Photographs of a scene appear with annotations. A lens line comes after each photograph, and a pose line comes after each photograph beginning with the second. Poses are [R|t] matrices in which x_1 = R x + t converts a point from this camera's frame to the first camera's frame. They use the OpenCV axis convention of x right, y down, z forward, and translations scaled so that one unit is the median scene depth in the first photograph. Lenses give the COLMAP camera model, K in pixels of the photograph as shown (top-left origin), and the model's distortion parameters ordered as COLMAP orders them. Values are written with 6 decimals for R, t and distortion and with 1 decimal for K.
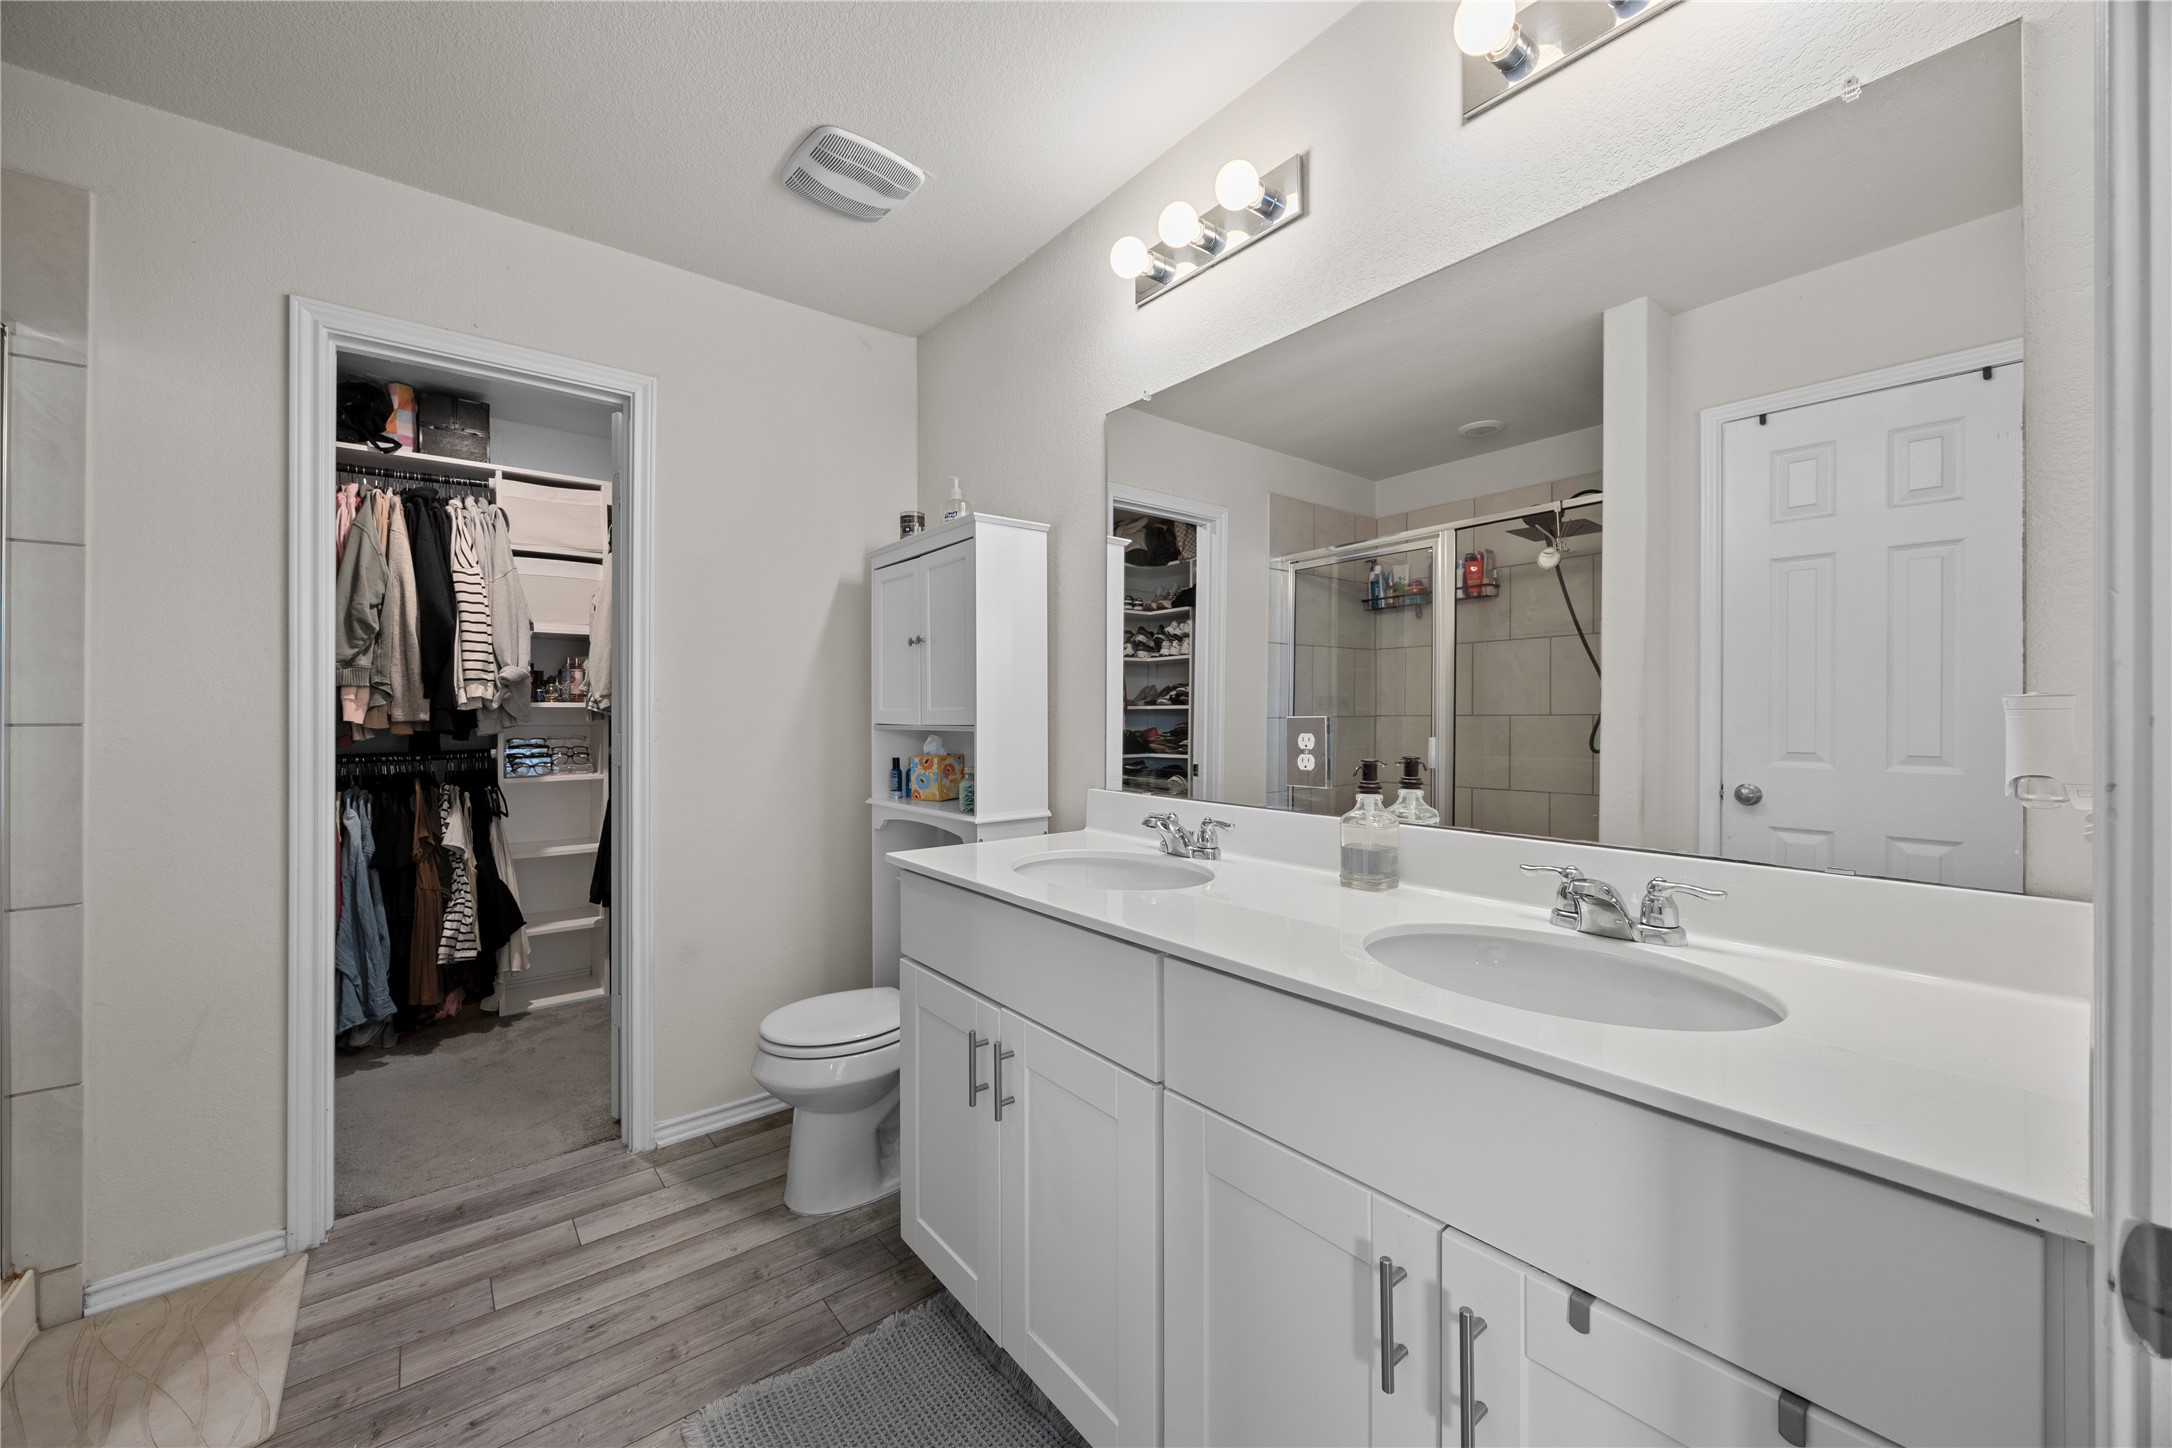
lens RADIAL K [[827.6, 0, 1084.7], [0, 827.6, 723.3], [0, 0, 1]] dist [-0.006182, -0.000300]
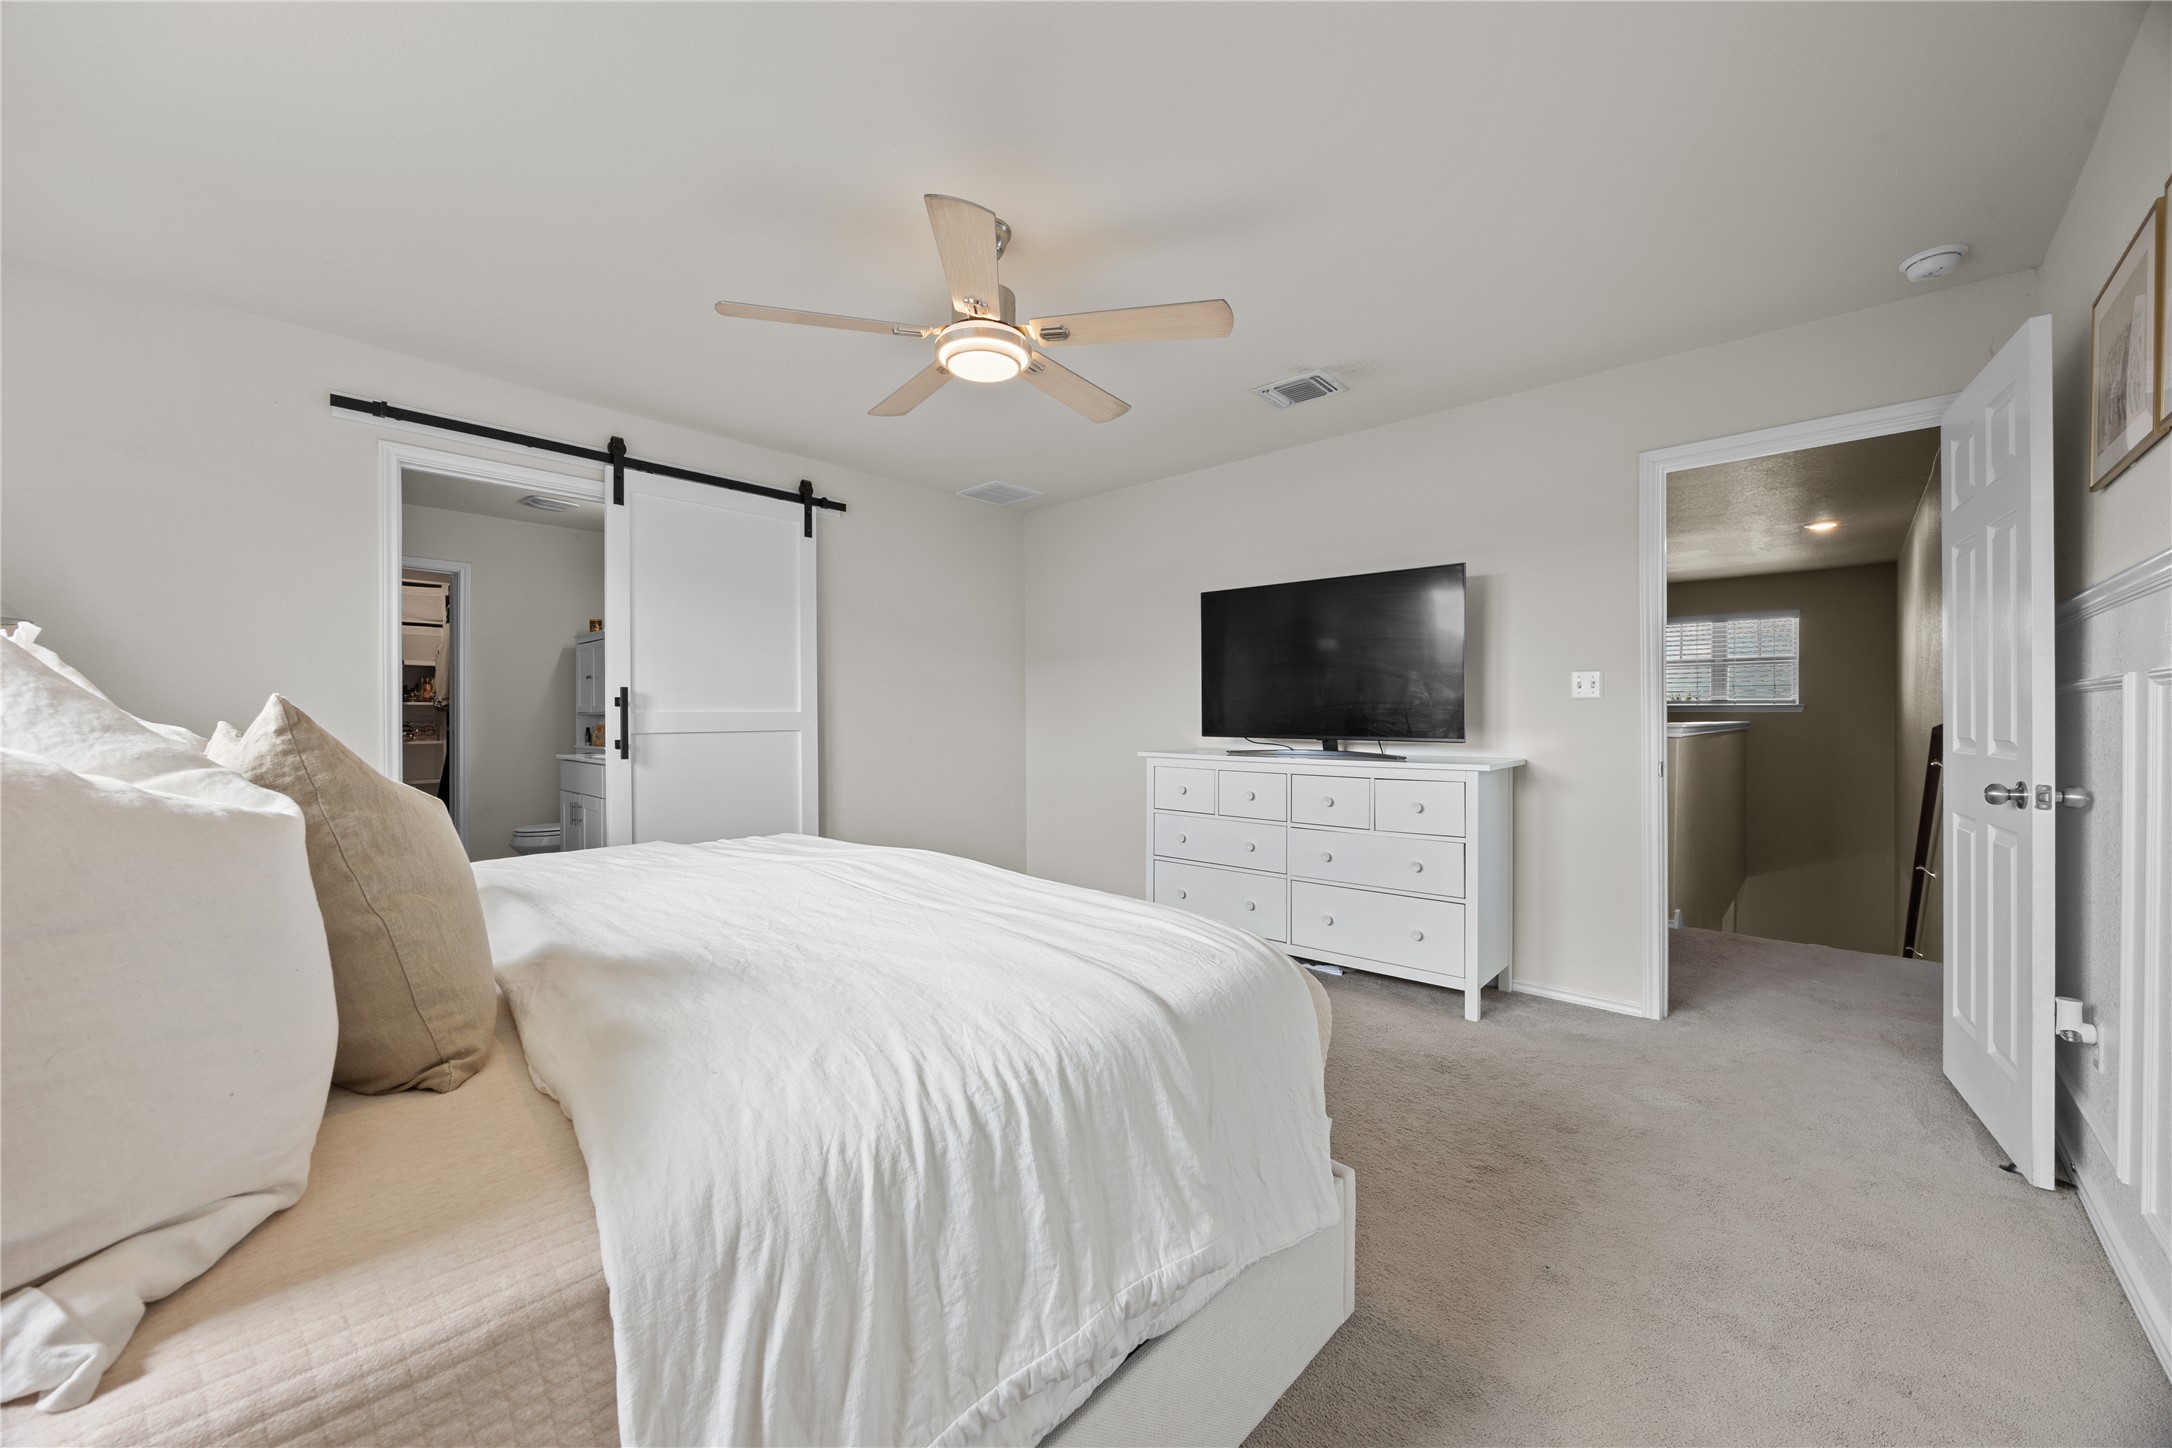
lens RADIAL K [[827.6, 0, 1085.5], [0, 827.6, 715.6], [0, 0, 1]] dist [-0.006182, -0.000300]
pose [[0.989910, -0.001310, 0.141688, 0.585370], [0.001058, 0.999998, 0.001859, 0.003452], [-0.141690, -0.001690, 0.989910, -1.043420]]
